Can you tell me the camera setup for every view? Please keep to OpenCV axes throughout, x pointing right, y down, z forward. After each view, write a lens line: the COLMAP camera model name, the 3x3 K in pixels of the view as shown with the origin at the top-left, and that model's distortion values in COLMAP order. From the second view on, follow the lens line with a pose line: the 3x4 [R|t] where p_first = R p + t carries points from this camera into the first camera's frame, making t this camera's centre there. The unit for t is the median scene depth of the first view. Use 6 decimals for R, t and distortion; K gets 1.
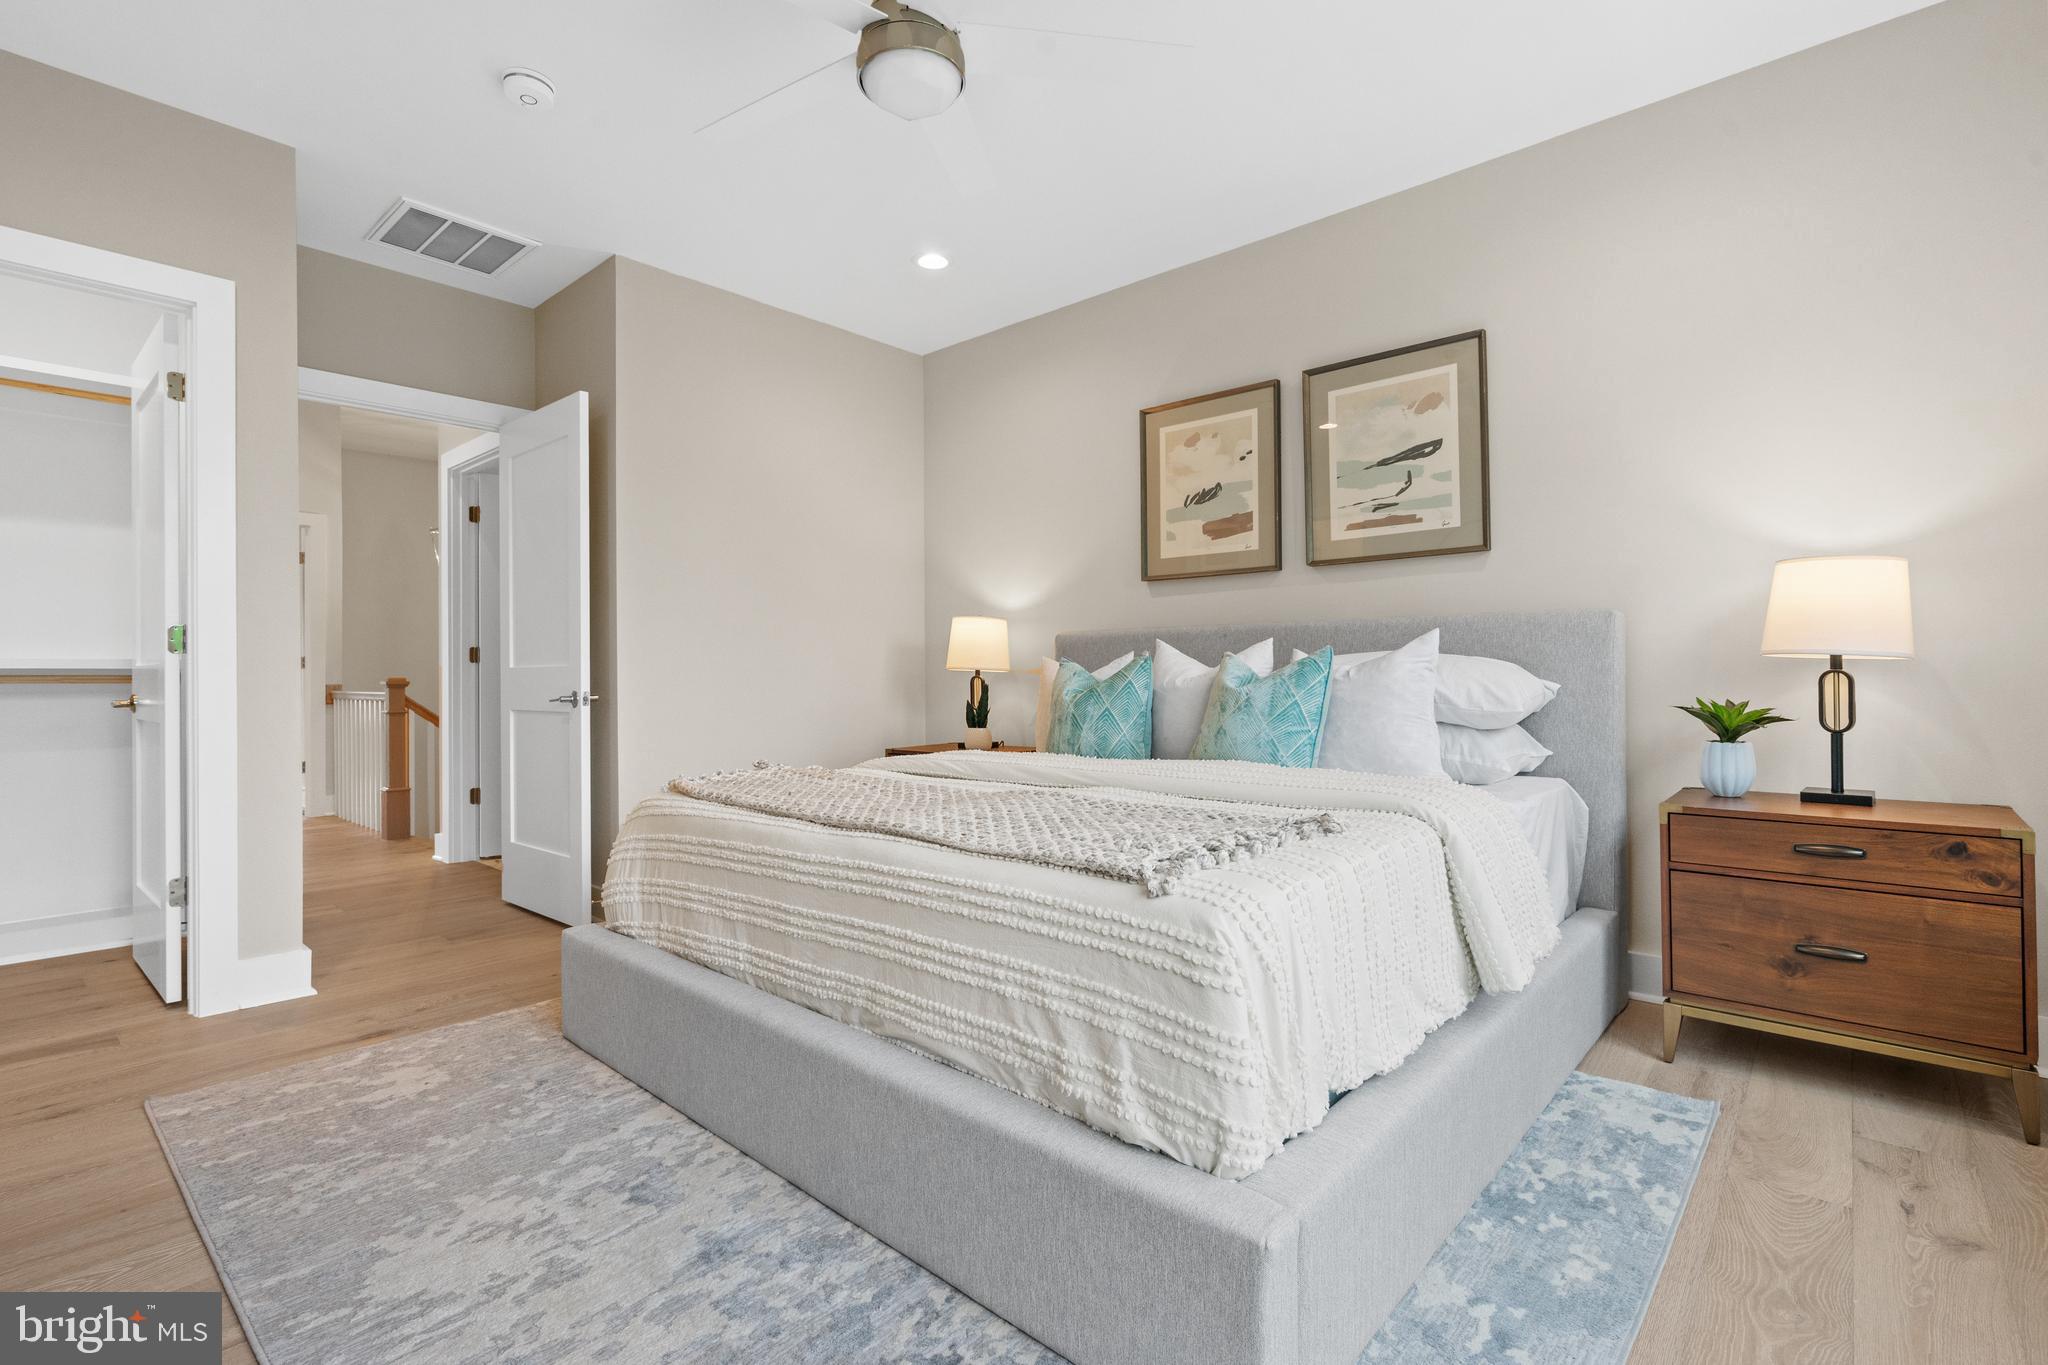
lens RADIAL K [[886.5, 0, 1030.1], [0, 886.5, 692.9], [0, 0, 1]] dist [0.022437, -0.045112]
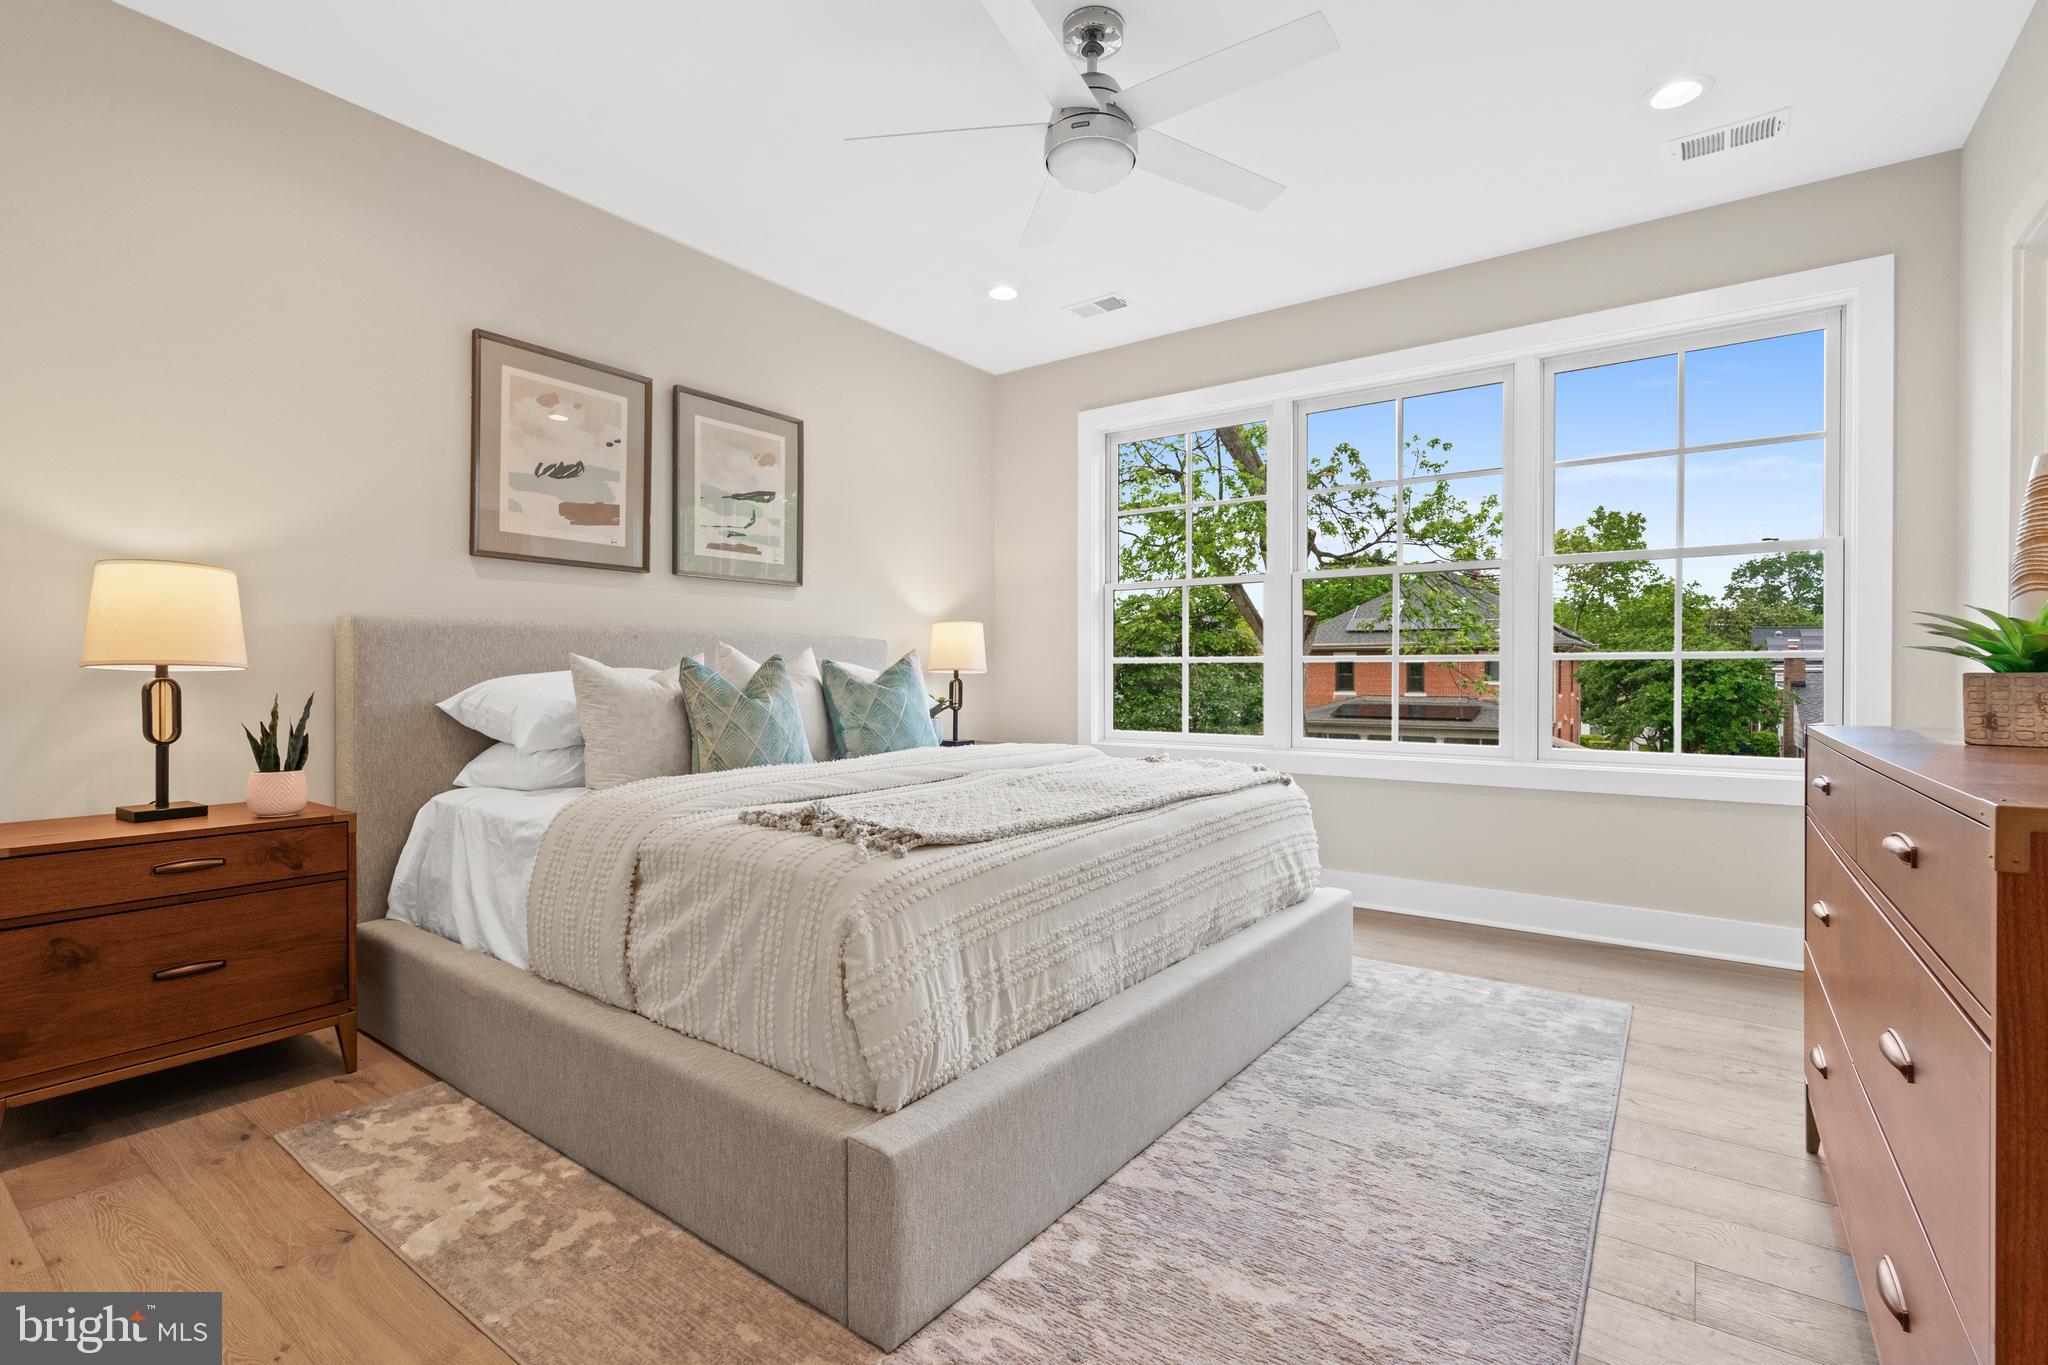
lens RADIAL K [[925.5, 0, 1016.2], [0, 925.5, 683.9], [0, 0, 1]] dist [-0.000273, 0.000036]
pose [[-0.059999, -0.001353, 0.998198, -0.755991], [0.023043, 0.999731, 0.002740, -0.011073], [-0.997932, 0.023166, -0.059952, 0.661663]]
